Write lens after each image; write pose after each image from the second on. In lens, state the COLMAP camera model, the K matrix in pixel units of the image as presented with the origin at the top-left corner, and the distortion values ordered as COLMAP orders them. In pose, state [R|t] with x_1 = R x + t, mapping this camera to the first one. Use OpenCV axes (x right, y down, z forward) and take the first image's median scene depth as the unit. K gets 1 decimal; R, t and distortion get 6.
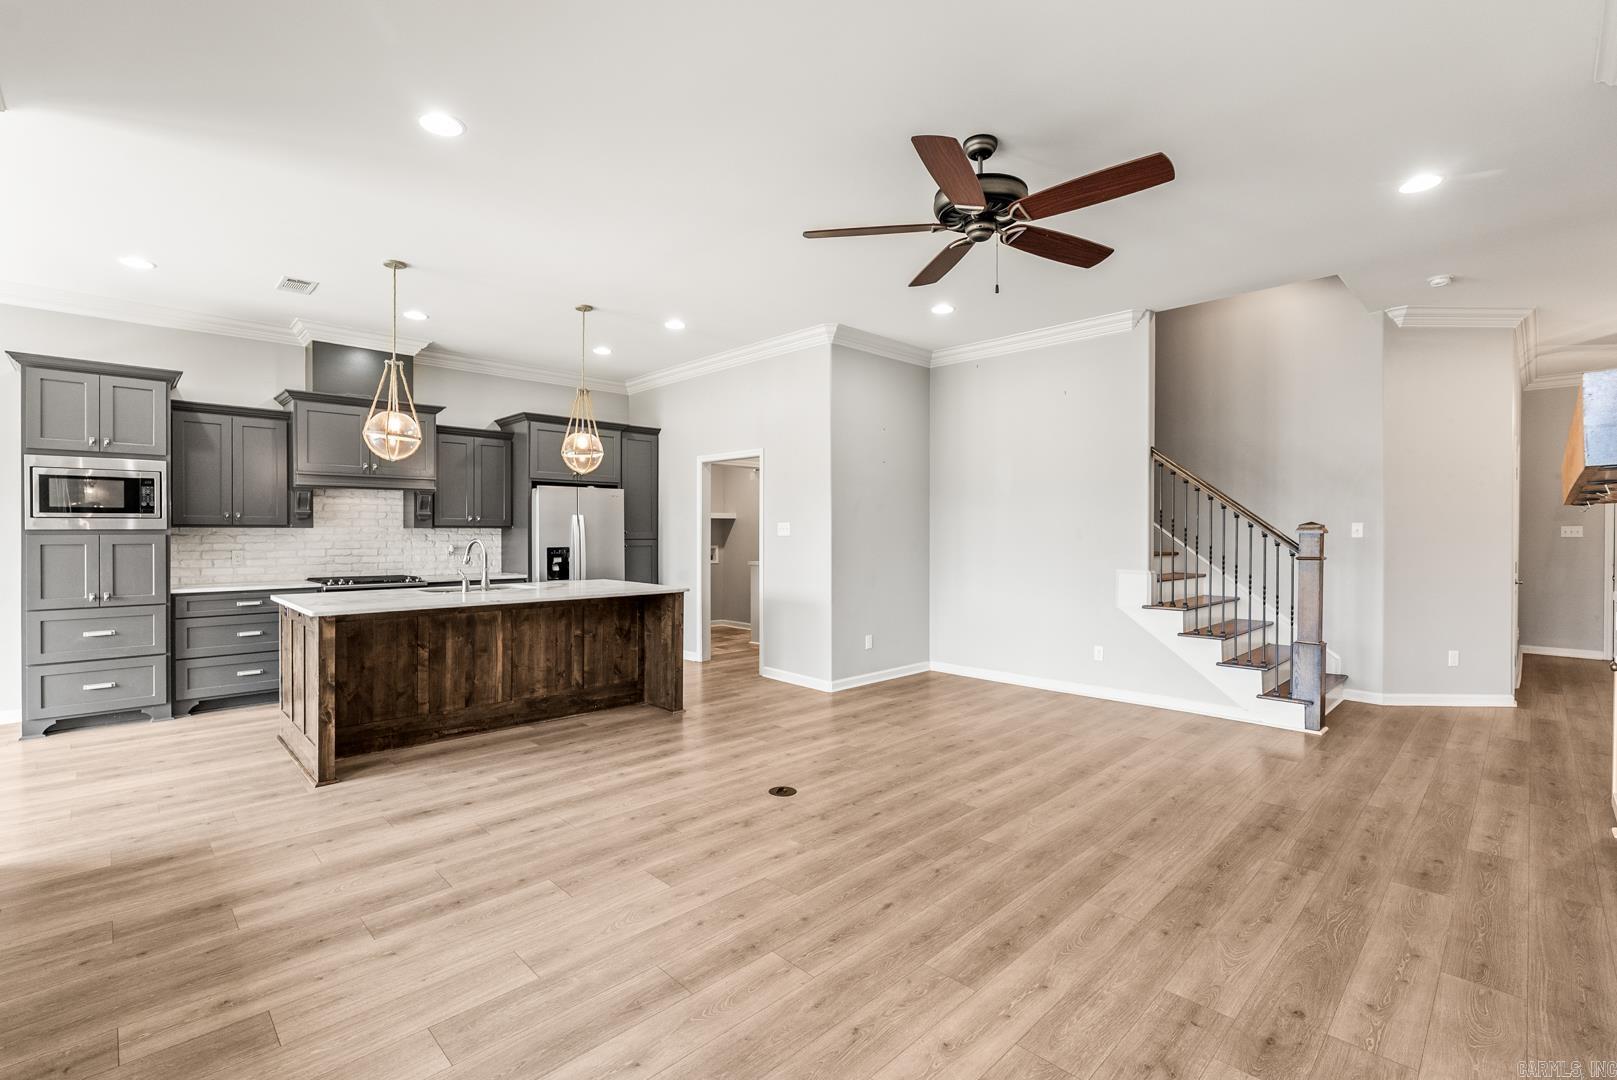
lens RADIAL K [[721.8, 0, 807.4], [0, 721.8, 536.6], [0, 0, 1]] dist [-0.009548, 0.000895]
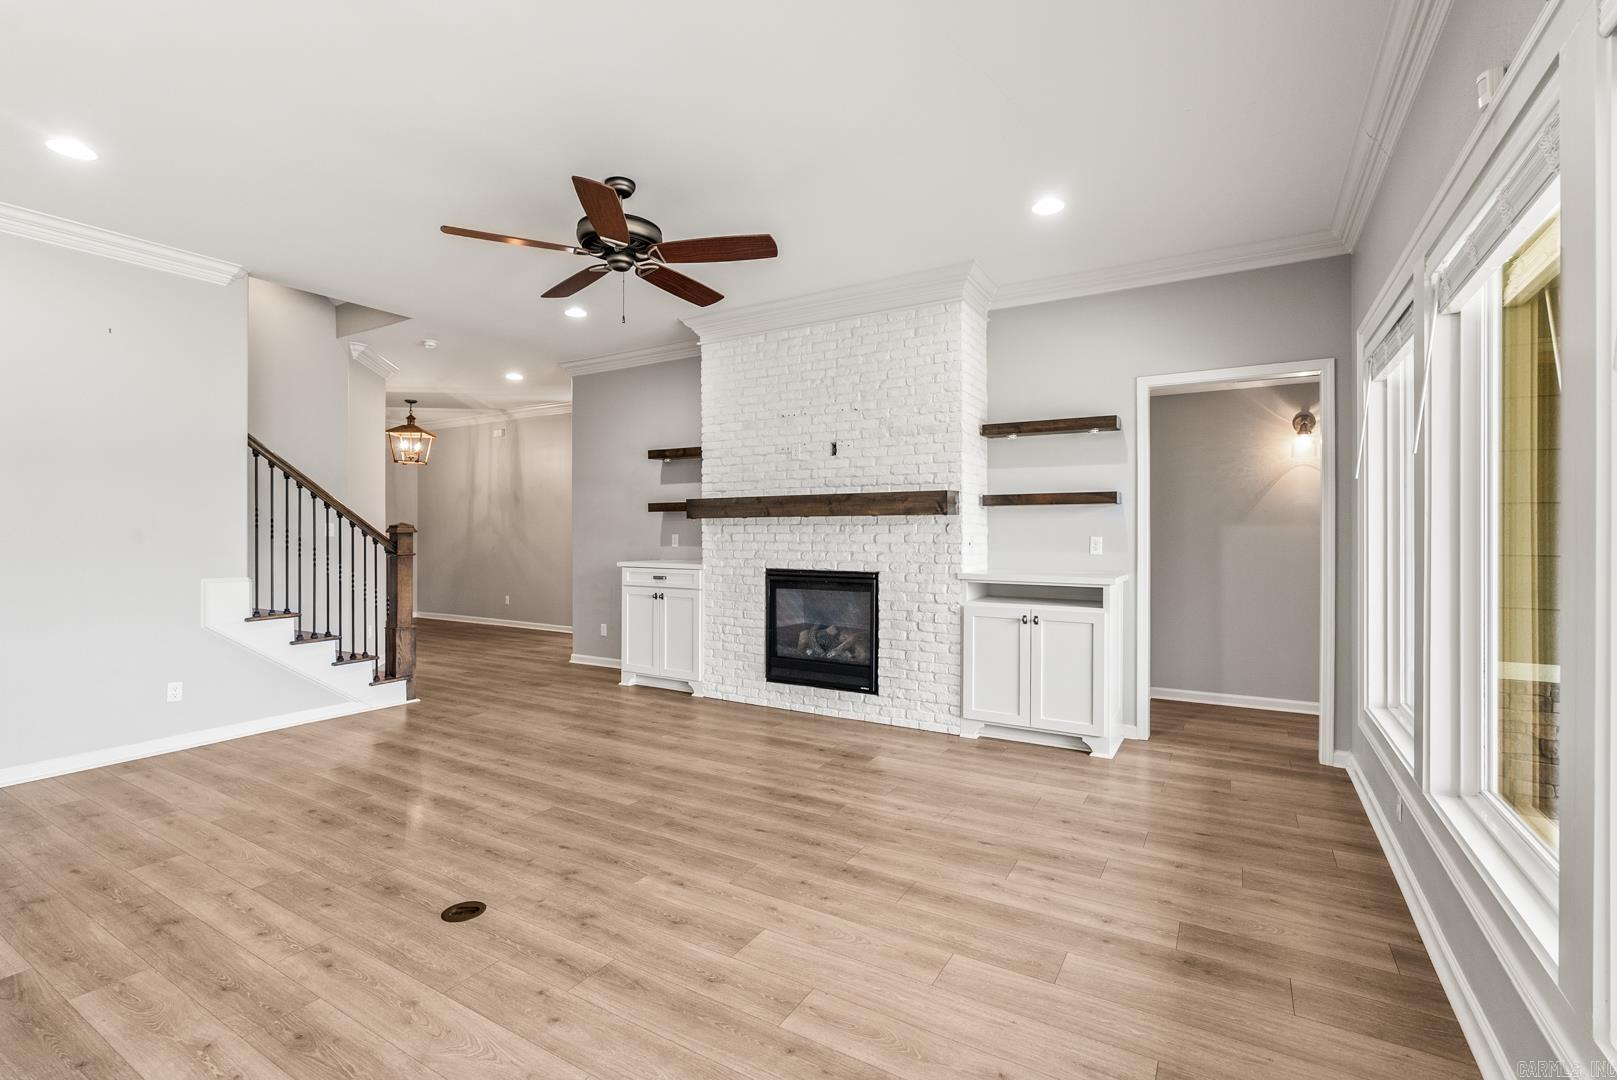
lens RADIAL K [[721.8, 0, 815.7], [0, 721.8, 536.2], [0, 0, 1]] dist [-0.009548, 0.000895]
pose [[-0.259934, -0.007653, 0.965596, -0.577828], [0.006530, 0.999932, 0.009683, -0.005644], [-0.965604, 0.008822, -0.259866, 0.632432]]
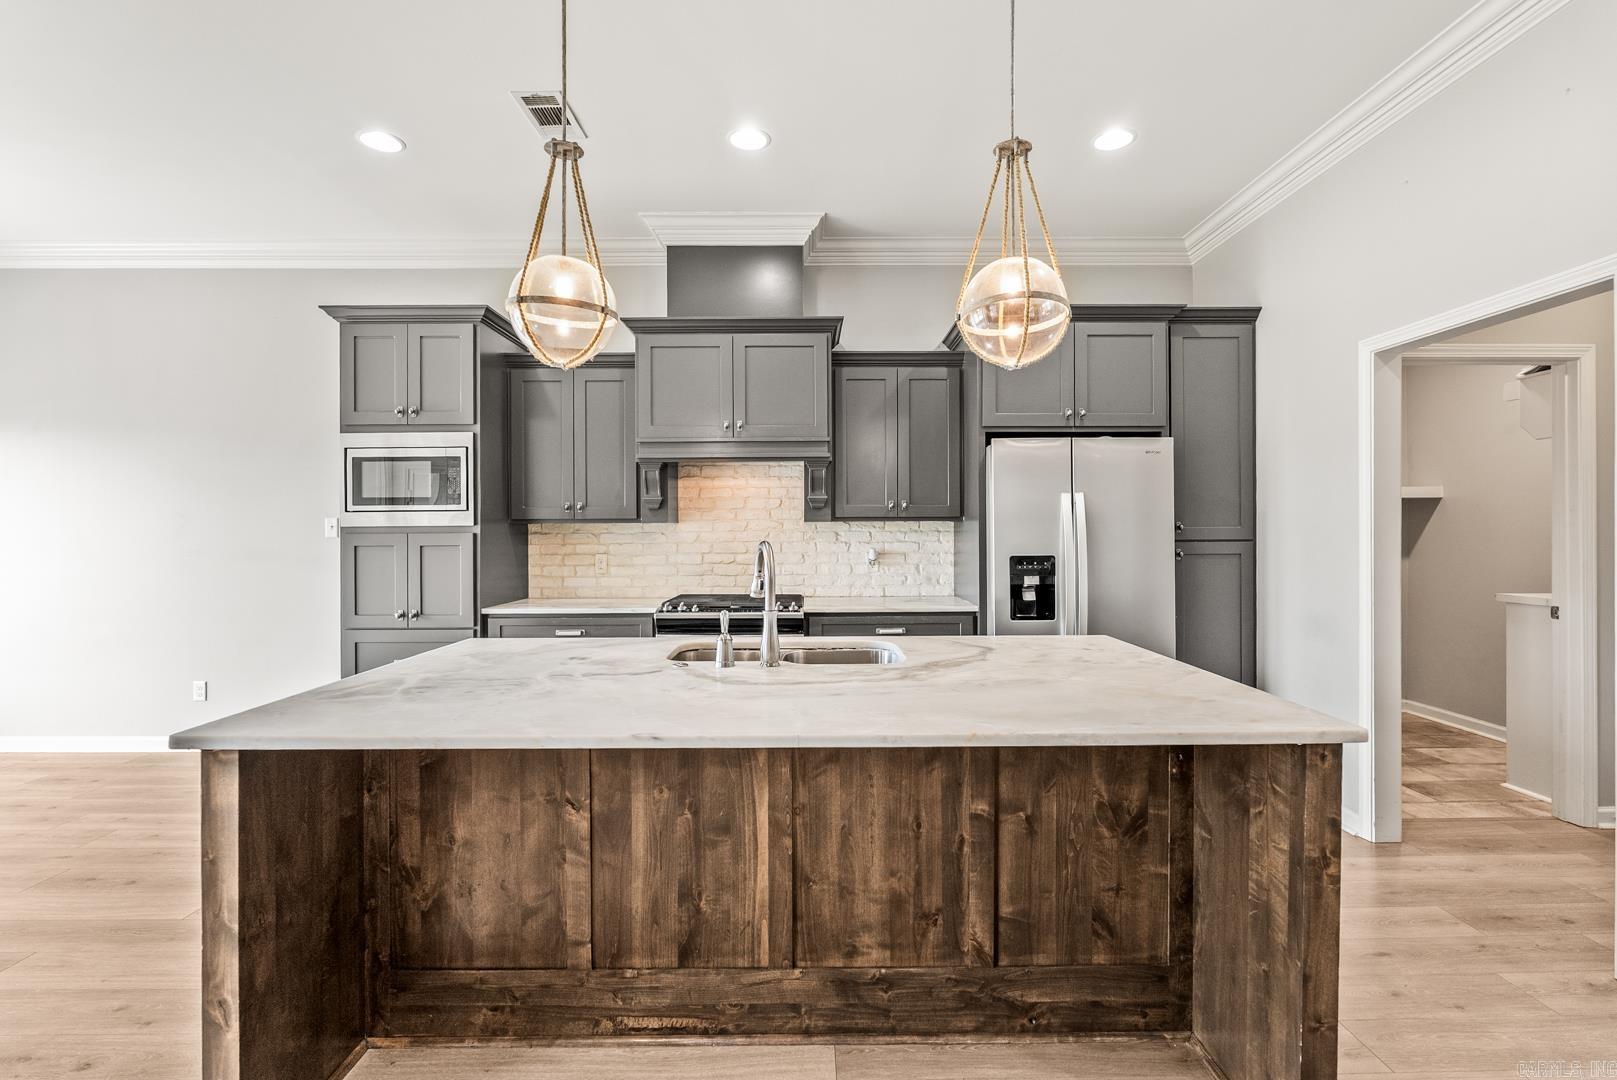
lens RADIAL K [[721.8, 0, 815.9], [0, 721.8, 535.6], [0, 0, 1]] dist [-0.009548, 0.000895]
pose [[0.721463, 0.000740, -0.692452, -0.136906], [0.000853, 0.999998, 0.001957, -0.001177], [0.692452, -0.002003, 0.721461, 0.717771]]
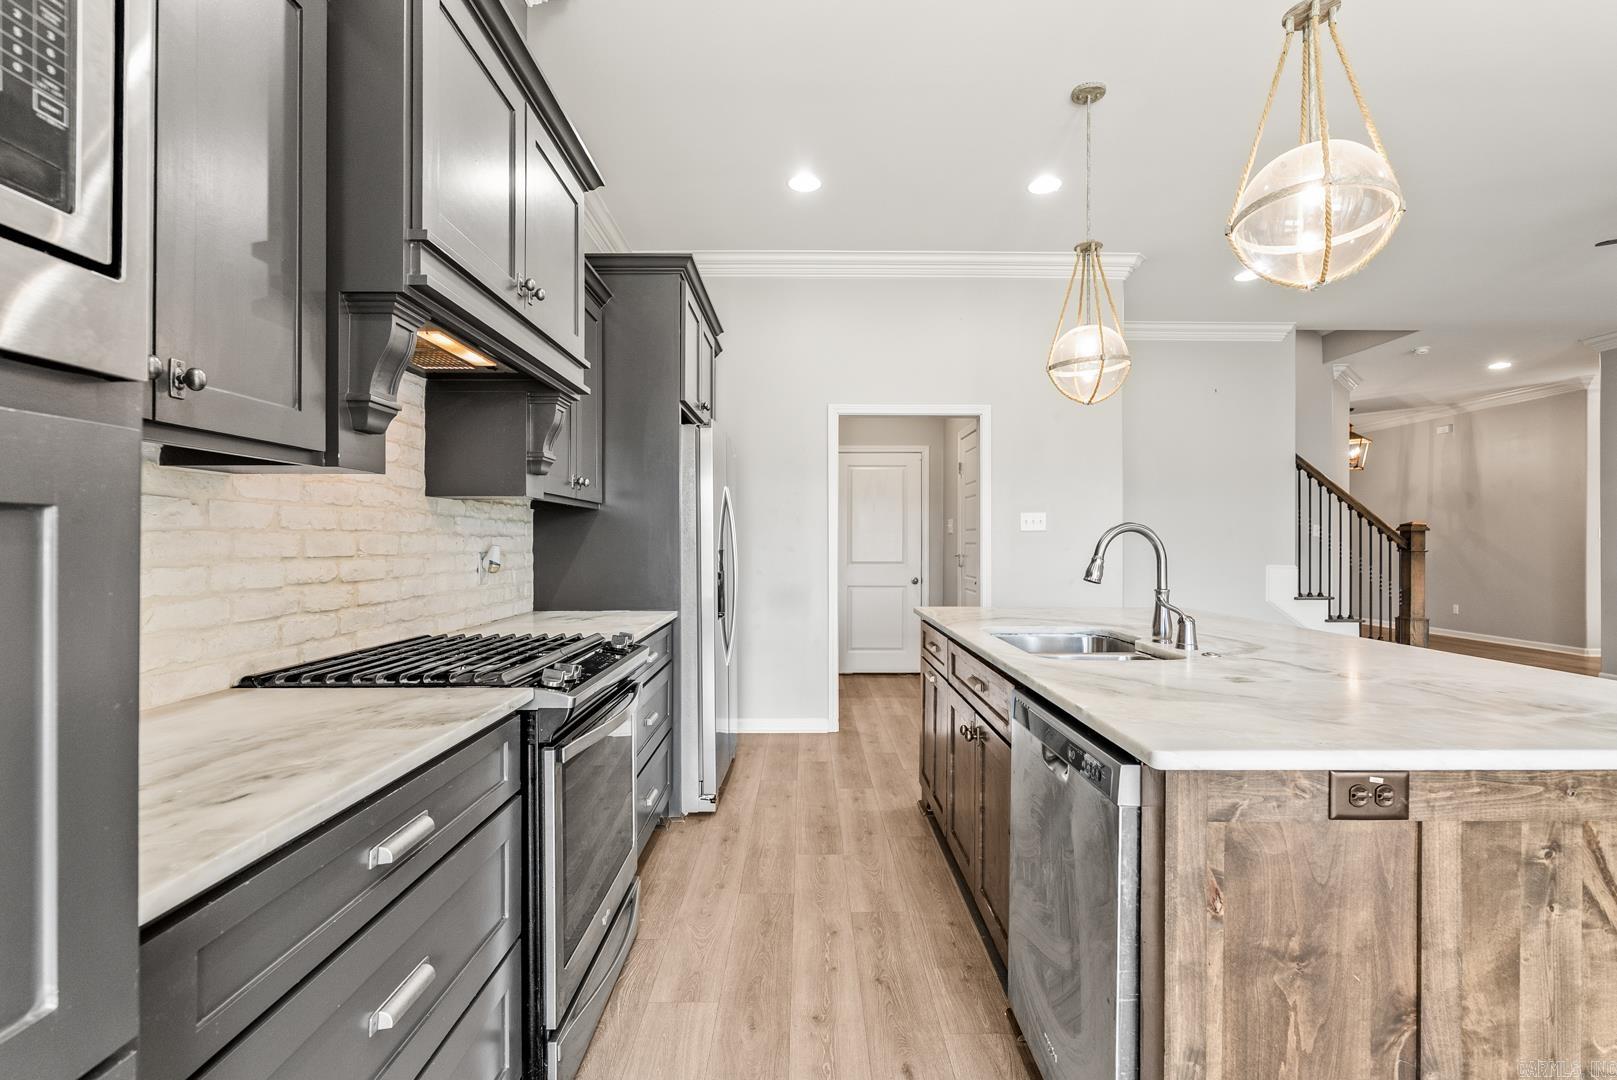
lens RADIAL K [[721.8, 0, 806.3], [0, 721.8, 542.6], [0, 0, 1]] dist [-0.009548, 0.000895]
pose [[0.700051, 0.000397, 0.714093, -0.905842], [0.003725, 0.999984, -0.004207, 0.016443], [-0.714083, 0.005605, 0.700038, 0.850483]]
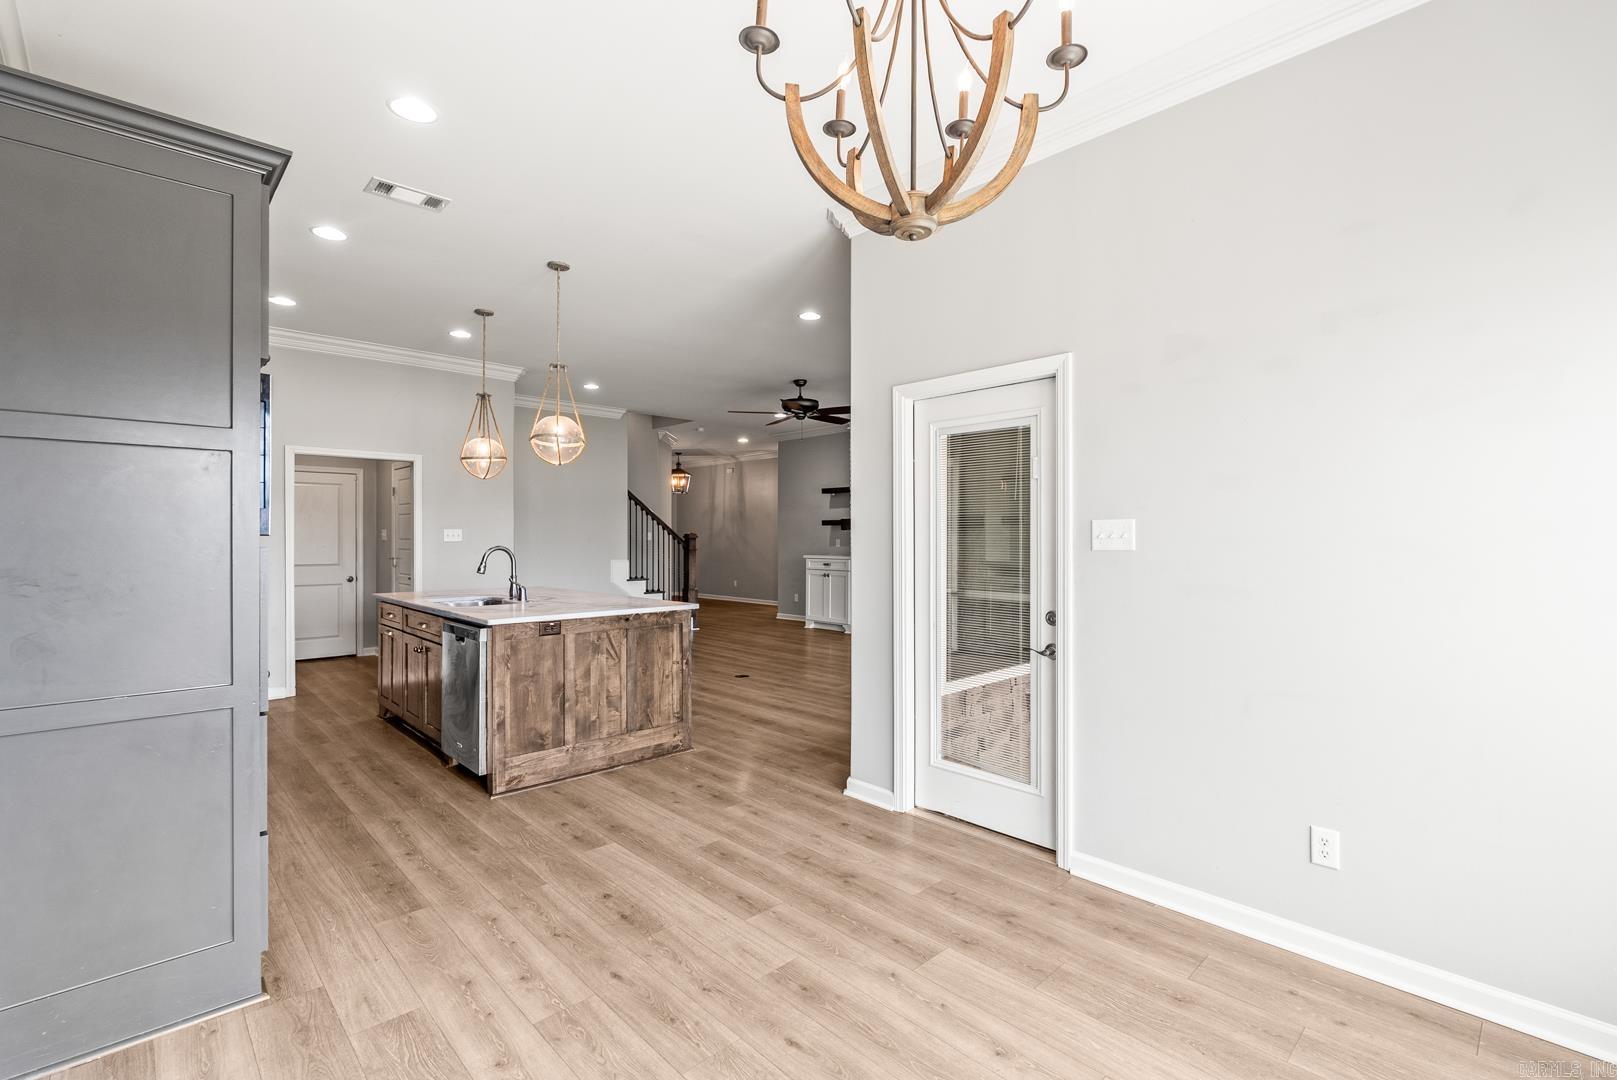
lens RADIAL K [[721.8, 0, 818.2], [0, 721.8, 537.5], [0, 0, 1]] dist [-0.009548, 0.000895]
pose [[0.003979, -0.001526, 0.999991, -1.414908], [0.006874, 0.999975, 0.001499, -0.006344], [-0.999968, 0.006868, 0.003990, 0.586983]]
